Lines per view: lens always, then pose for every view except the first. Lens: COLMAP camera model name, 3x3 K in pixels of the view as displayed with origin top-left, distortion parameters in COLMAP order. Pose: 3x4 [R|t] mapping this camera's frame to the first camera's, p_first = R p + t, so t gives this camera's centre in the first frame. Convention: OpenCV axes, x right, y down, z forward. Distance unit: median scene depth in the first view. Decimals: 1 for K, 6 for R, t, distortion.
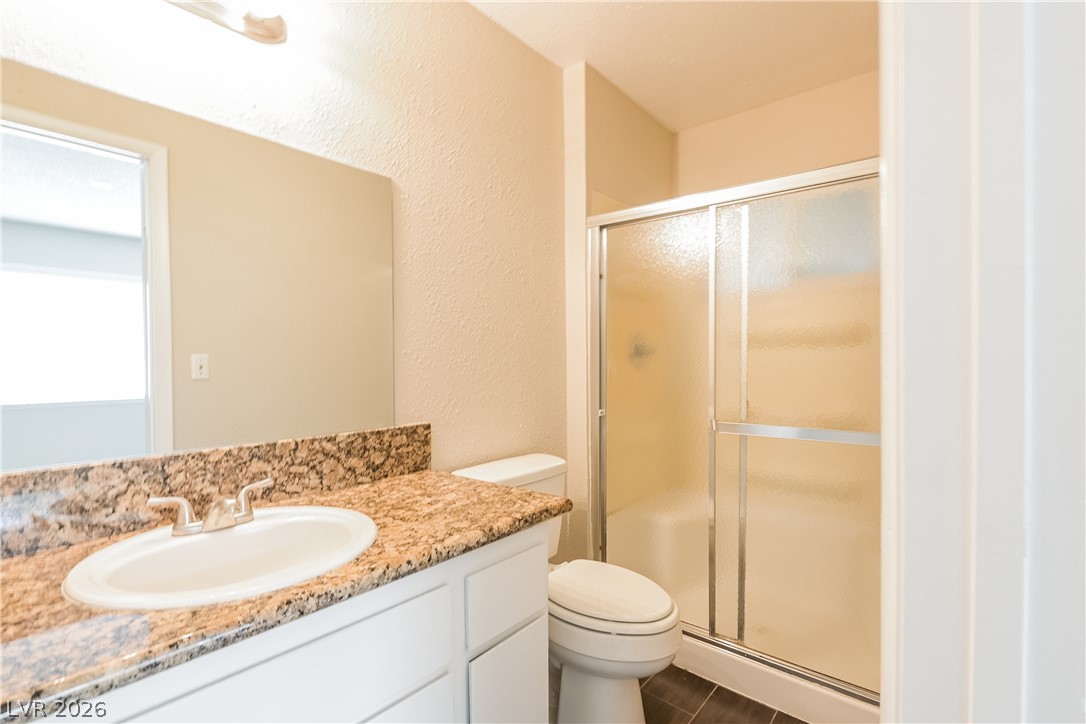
lens RADIAL K [[496.2, 0, 541.7], [0, 496.2, 368.2], [0, 0, 1]] dist [0.000111, 0.000007]
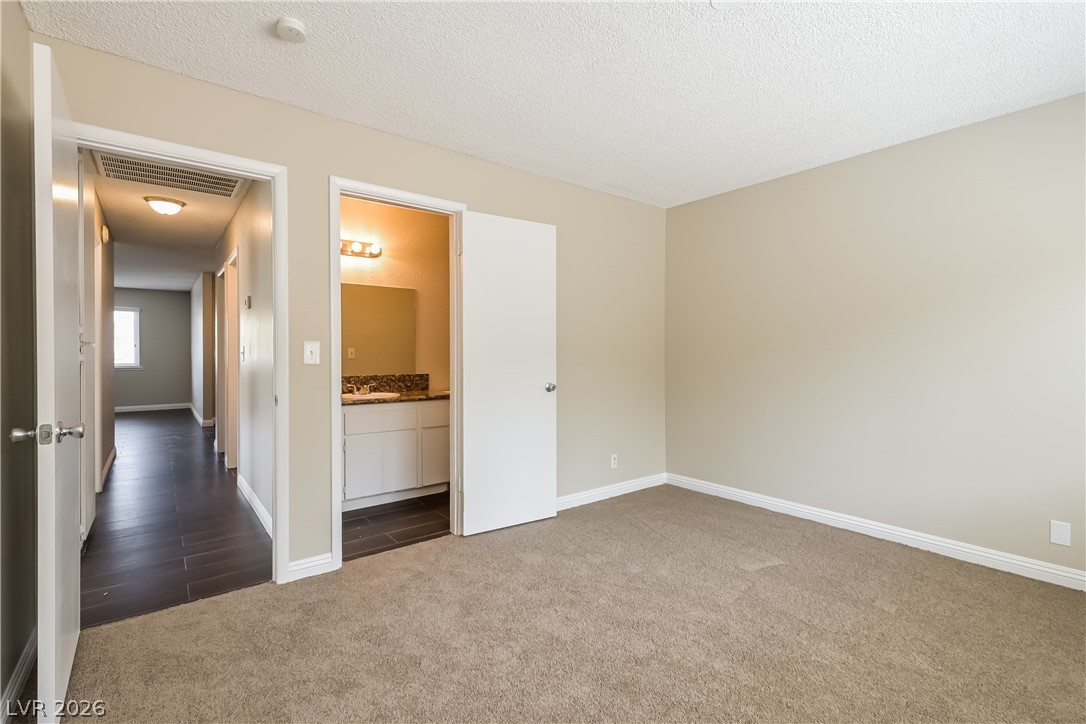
lens RADIAL K [[496.2, 0, 543.5], [0, 496.2, 354.6], [0, 0, 1]] dist [0.000111, 0.000007]
pose [[0.981497, 0.007044, -0.191346, 1.061416], [-0.008874, 0.999923, -0.008712, 0.024868], [0.191270, 0.010249, 0.981484, -1.825838]]
